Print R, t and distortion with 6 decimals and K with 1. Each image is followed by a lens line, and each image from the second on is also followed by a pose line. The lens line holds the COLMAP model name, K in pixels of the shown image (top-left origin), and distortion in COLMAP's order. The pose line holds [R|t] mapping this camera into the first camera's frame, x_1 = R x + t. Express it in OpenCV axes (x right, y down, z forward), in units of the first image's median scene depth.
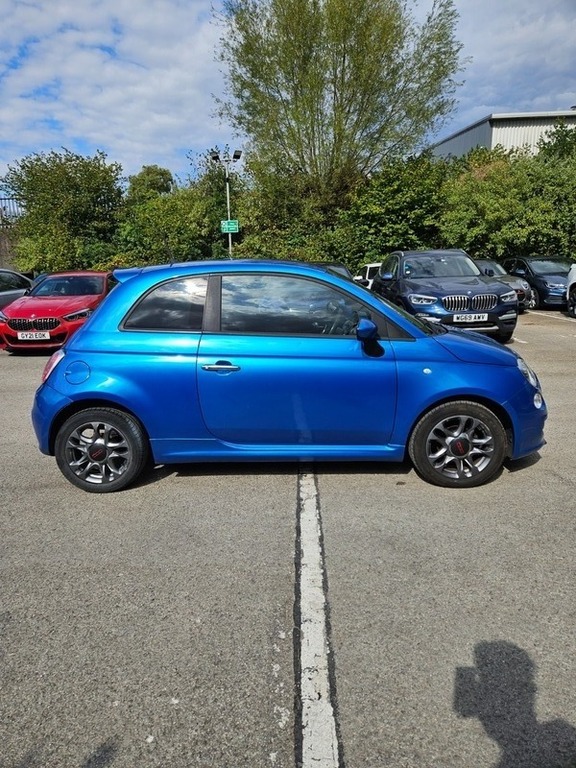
lens RADIAL K [[531.8, 0, 289.4], [0, 531.8, 382.6], [0, 0, 1]] dist [0.055430, -0.037013]
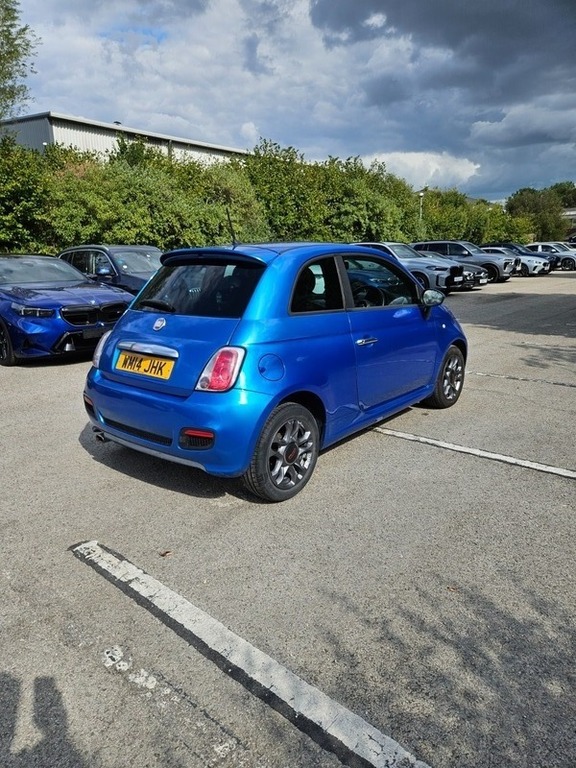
lens RADIAL K [[531.8, 0, 268.9], [0, 531.8, 393.3], [0, 0, 1]] dist [0.055430, -0.037013]
pose [[0.602479, -0.182693, 0.776944, -0.294714], [0.174207, 0.980080, 0.095371, -0.016827], [-0.778891, 0.077890, 0.622303, 0.129412]]
